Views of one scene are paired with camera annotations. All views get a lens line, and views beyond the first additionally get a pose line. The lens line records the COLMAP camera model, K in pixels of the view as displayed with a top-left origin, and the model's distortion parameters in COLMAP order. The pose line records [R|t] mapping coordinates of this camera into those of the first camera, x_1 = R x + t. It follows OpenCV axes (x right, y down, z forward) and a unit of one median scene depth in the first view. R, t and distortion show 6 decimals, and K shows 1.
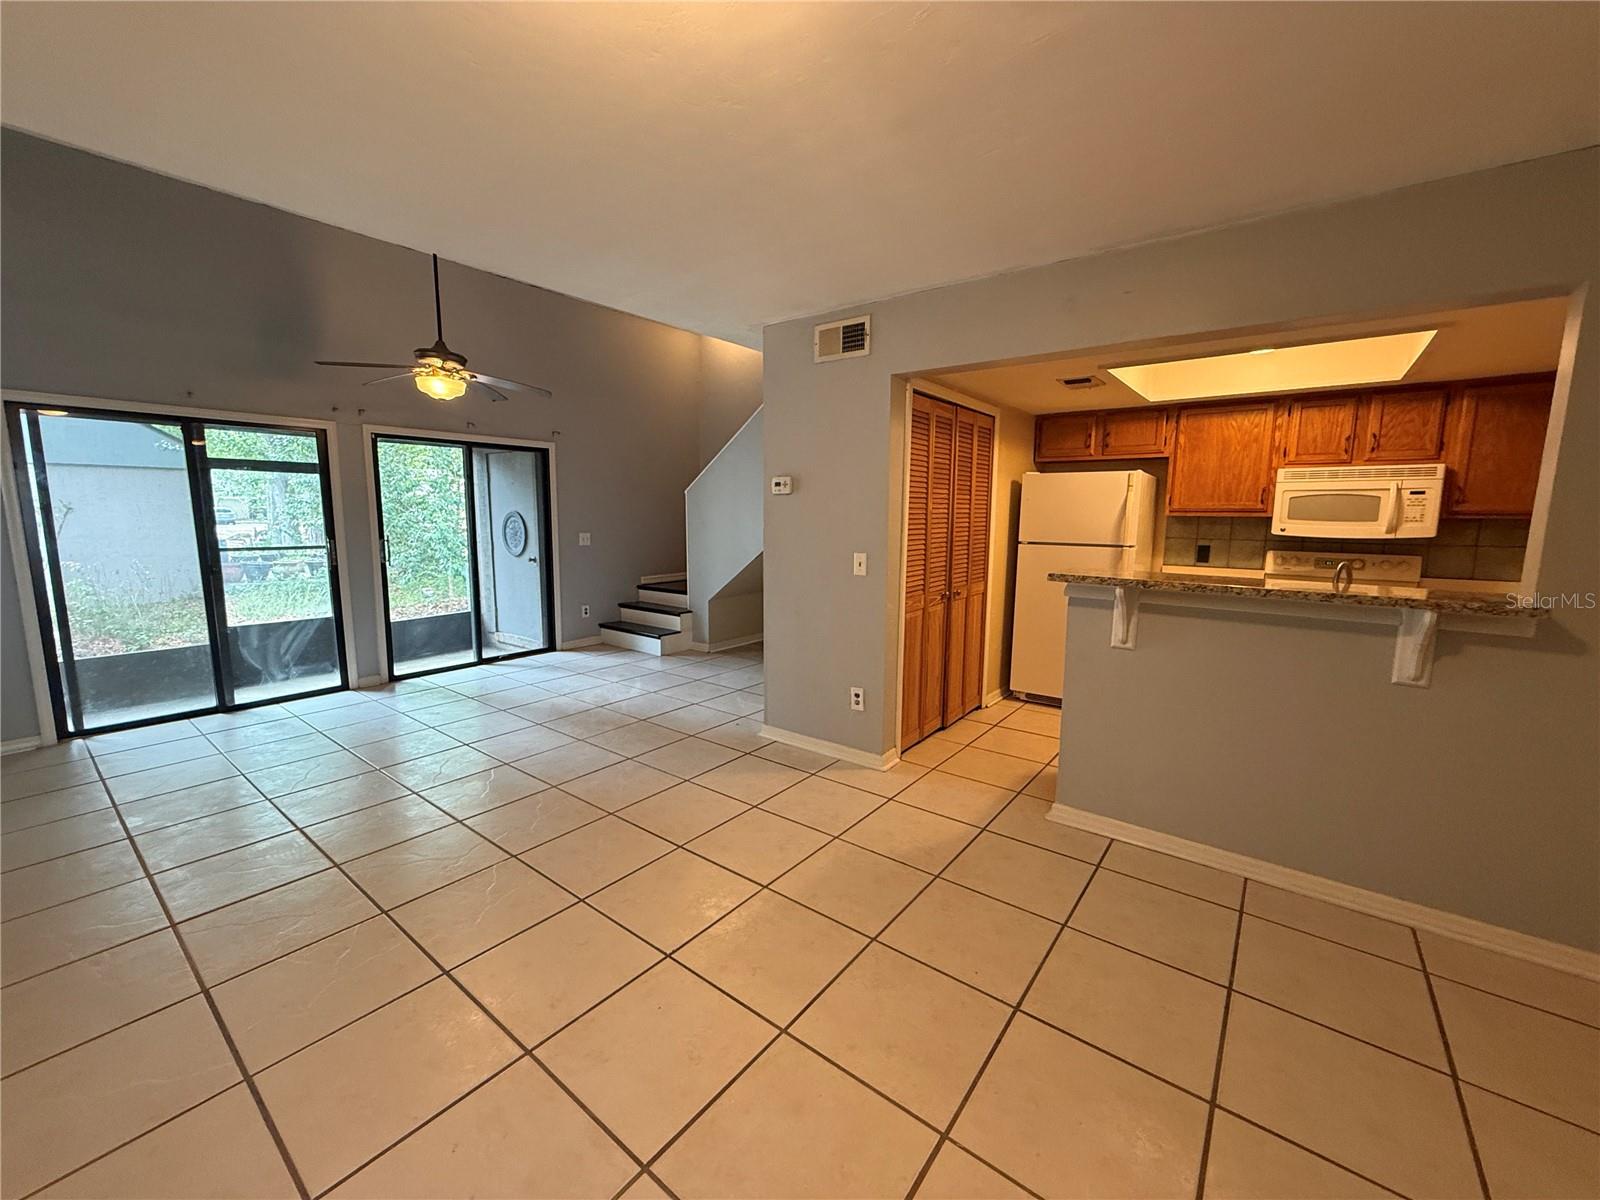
lens RADIAL K [[641.7, 0, 797.3], [0, 641.7, 595.9], [0, 0, 1]] dist [-0.000661, 0.000422]
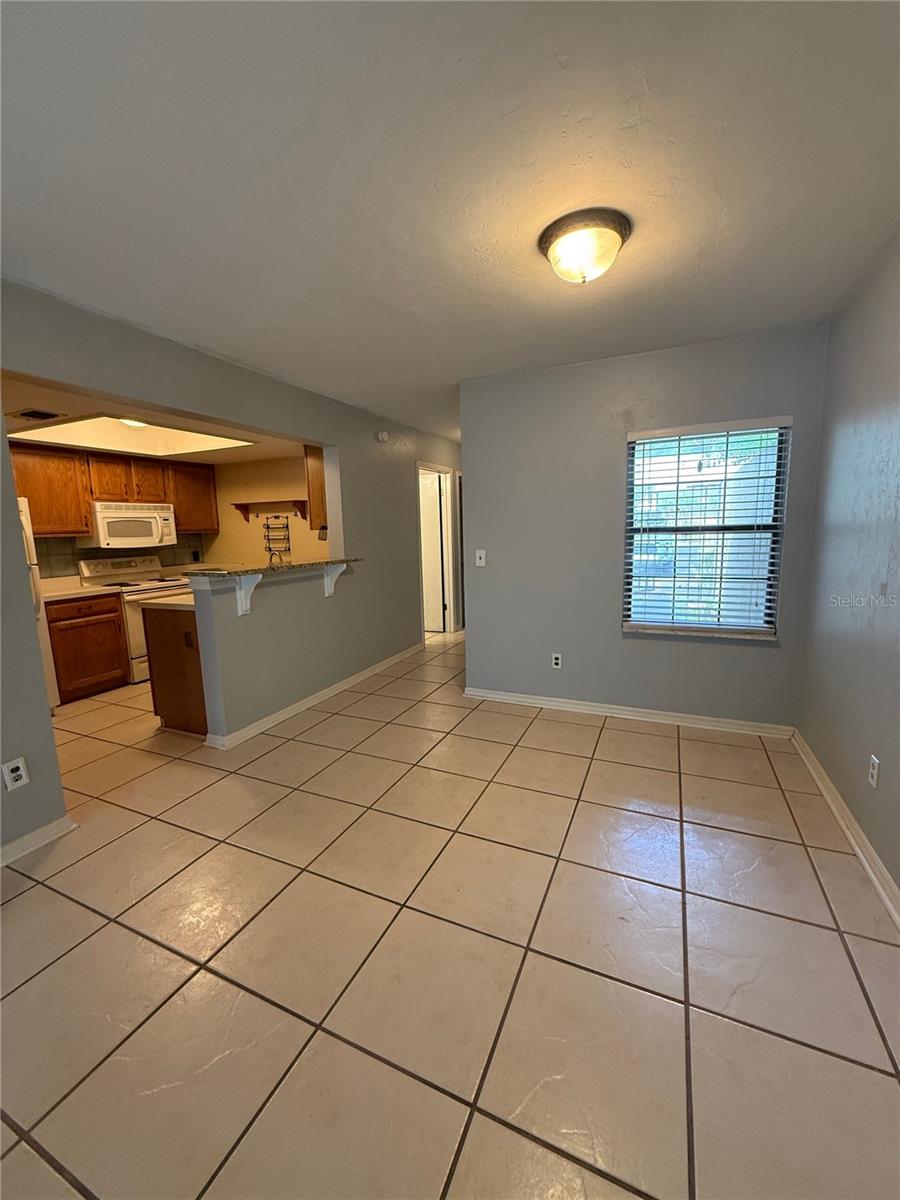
lens RADIAL K [[481.3, 0, 450.8], [0, 481.3, 595.9], [0, 0, 1]] dist [-0.000661, 0.000422]
pose [[-0.238970, -0.139801, 0.960911, -0.514458], [0.153114, 0.971777, 0.179460, -0.068096], [-0.958879, 0.190015, -0.210820, 0.519117]]
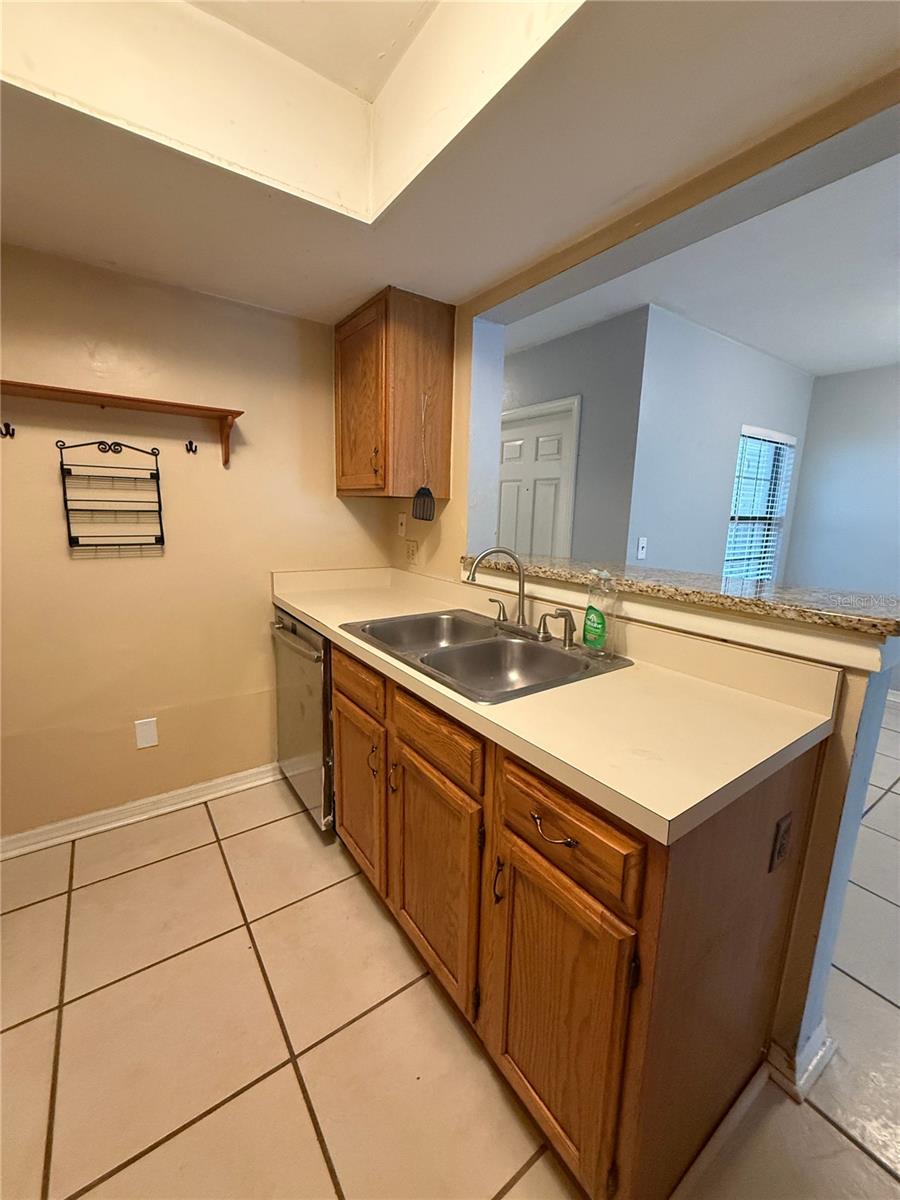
lens RADIAL K [[481.3, 0, 457.6], [0, 481.3, 595.3], [0, 0, 1]] dist [-0.000661, 0.000422]
pose [[-0.959499, -0.083634, 0.269012, 0.465917], [0.002979, 0.951850, 0.306551, -0.119556], [-0.281697, 0.294937, -0.913049, 1.026666]]
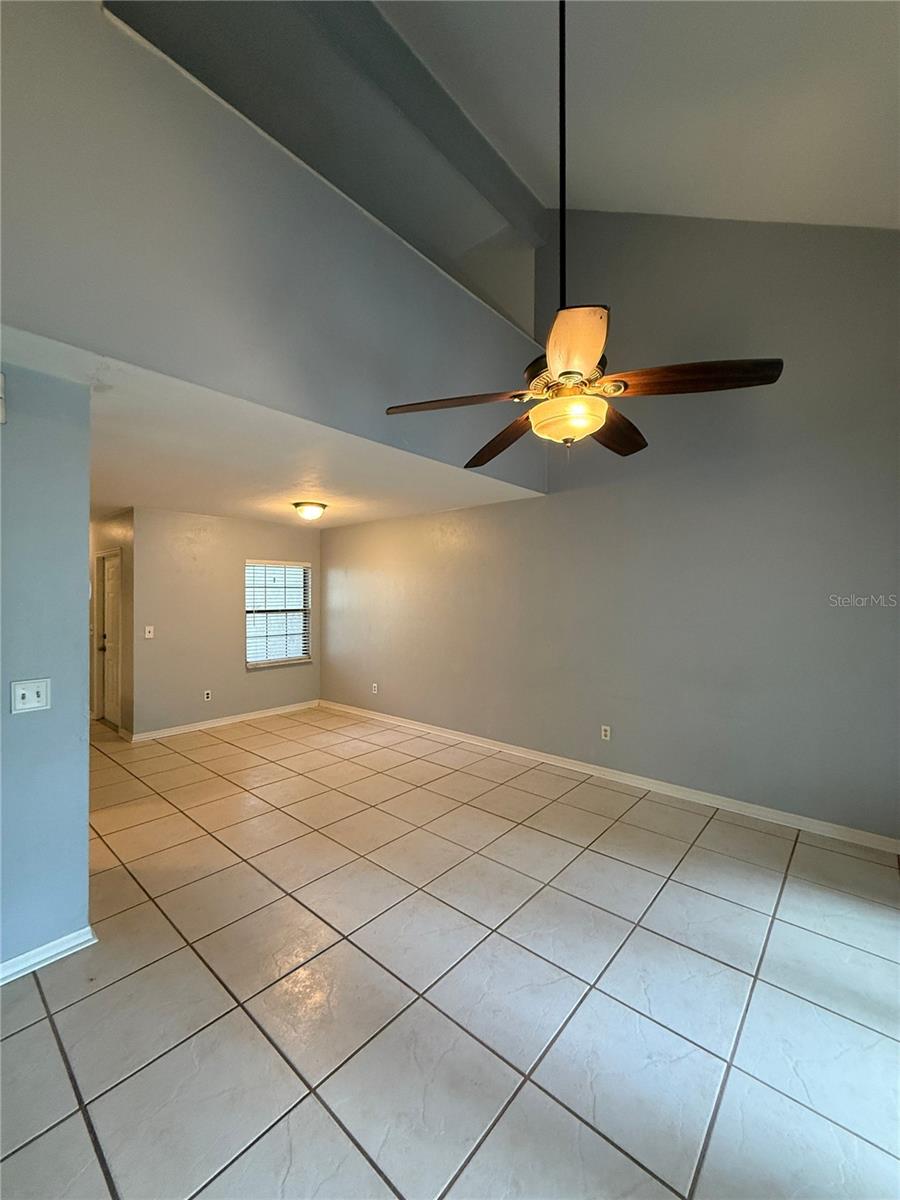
lens RADIAL K [[481.3, 0, 452.6], [0, 481.3, 597.9], [0, 0, 1]] dist [-0.000661, 0.000422]
pose [[-0.999048, -0.008279, 0.042828, -0.479728], [-0.002373, 0.990683, 0.136169, -0.232696], [-0.043556, 0.135937, -0.989760, 1.492152]]
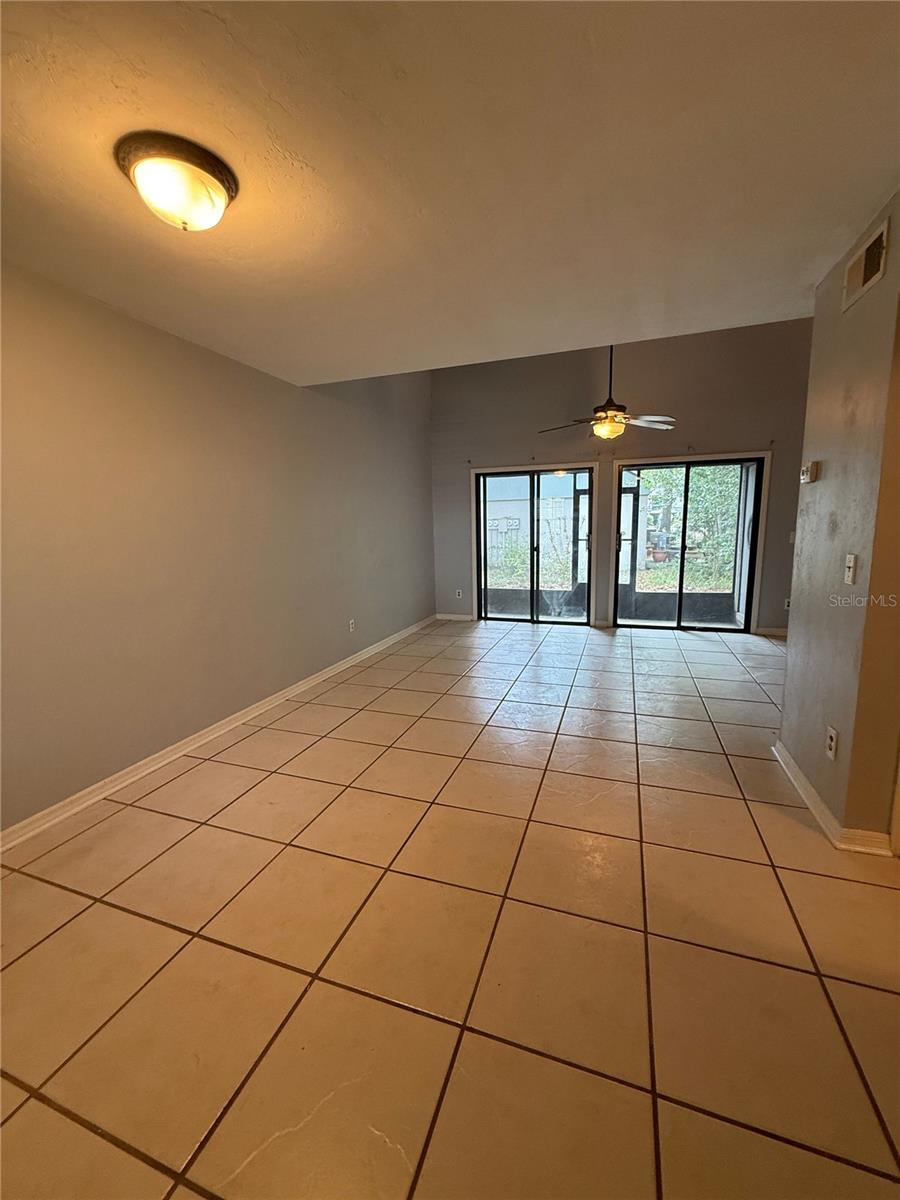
lens RADIAL K [[481.3, 0, 447.6], [0, 481.3, 592.9], [0, 0, 1]] dist [-0.000661, 0.000422]
pose [[0.309461, 0.123254, -0.942890, 0.430137], [-0.101277, 0.990196, 0.096198, -0.025239], [0.945503, 0.065723, 0.318910, 0.331946]]
